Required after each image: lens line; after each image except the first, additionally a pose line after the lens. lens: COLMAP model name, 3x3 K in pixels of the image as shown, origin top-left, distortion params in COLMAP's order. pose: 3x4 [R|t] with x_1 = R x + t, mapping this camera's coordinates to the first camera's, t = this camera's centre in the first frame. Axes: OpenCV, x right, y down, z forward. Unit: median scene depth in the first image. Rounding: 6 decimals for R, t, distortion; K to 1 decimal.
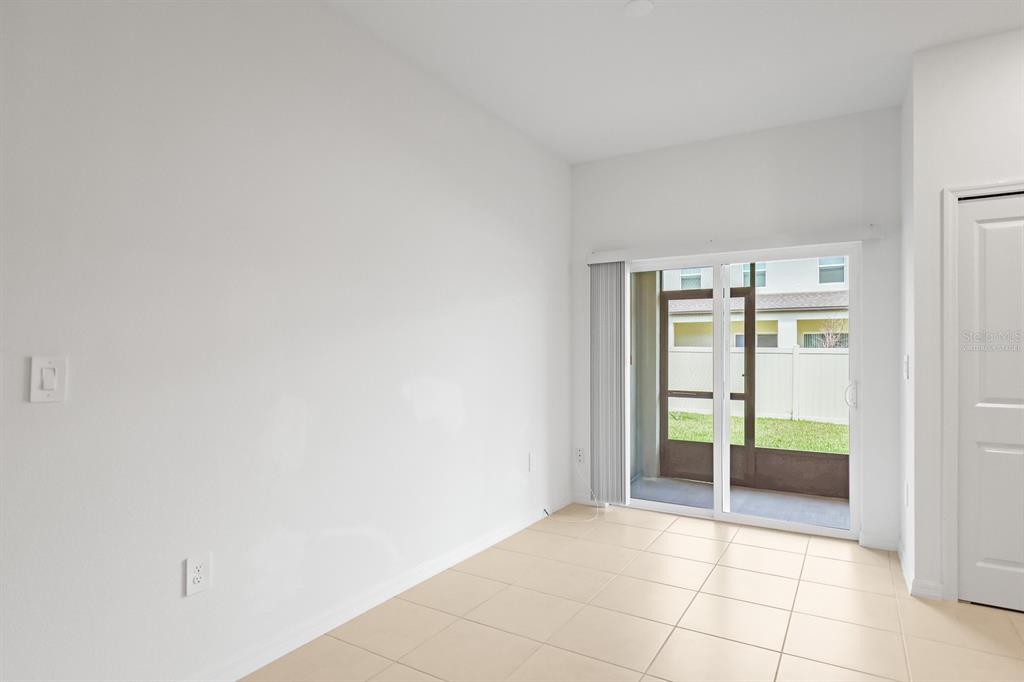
lens RADIAL K [[552.0, 0, 511.2], [0, 552.0, 351.1], [0, 0, 1]] dist [0.040420, -0.000744]
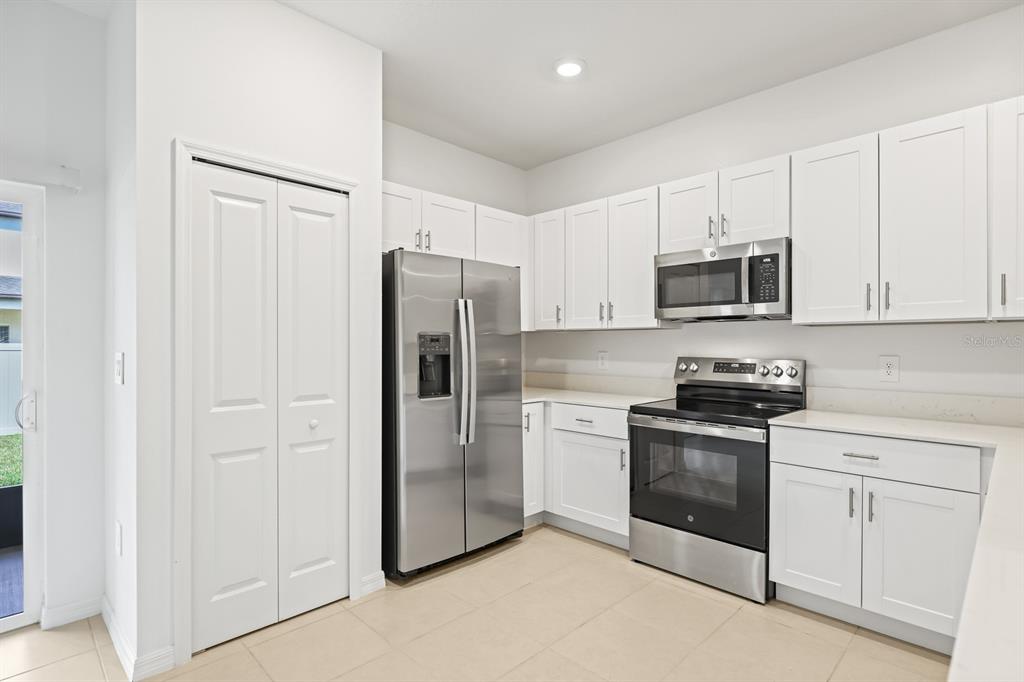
lens RADIAL K [[509.7, 0, 513.3], [0, 509.7, 341.6], [0, 0, 1]] dist [0.006654, 0.002085]
pose [[0.230074, -0.007006, 0.973148, 0.131538], [0.007898, 0.999955, 0.005332, -0.006618], [-0.973141, 0.006459, 0.230119, 0.274502]]
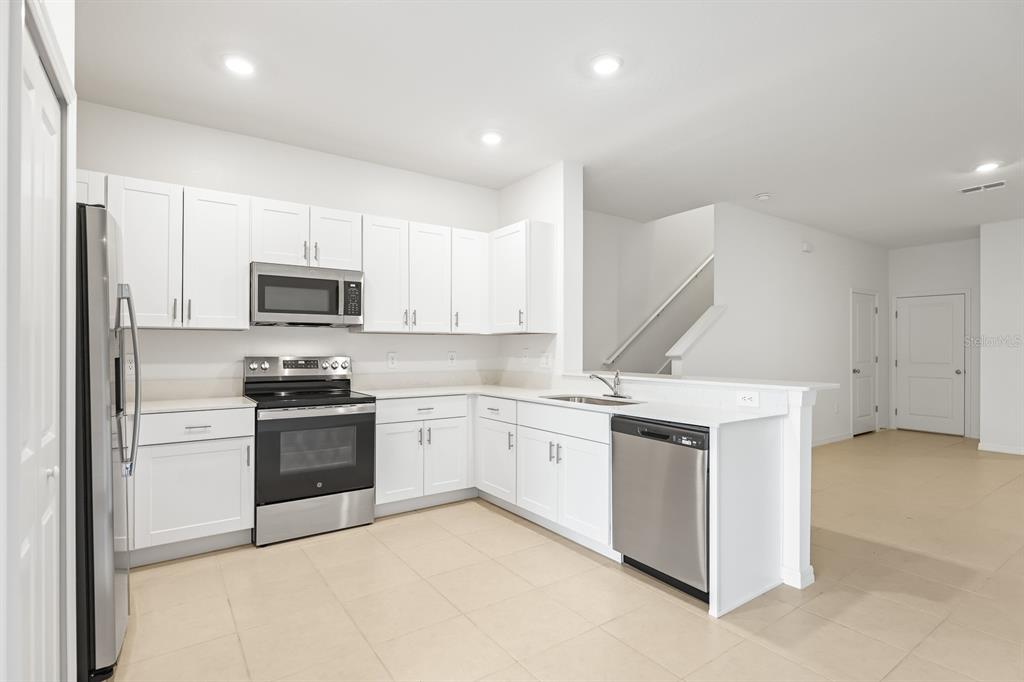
lens RADIAL K [[509.7, 0, 518.5], [0, 509.7, 345.0], [0, 0, 1]] dist [0.006654, 0.002085]
pose [[-0.923139, -0.005256, 0.384431, 0.213922], [-0.005328, 0.999985, 0.000877, -0.000119], [-0.384430, -0.001239, -0.923153, 0.830005]]
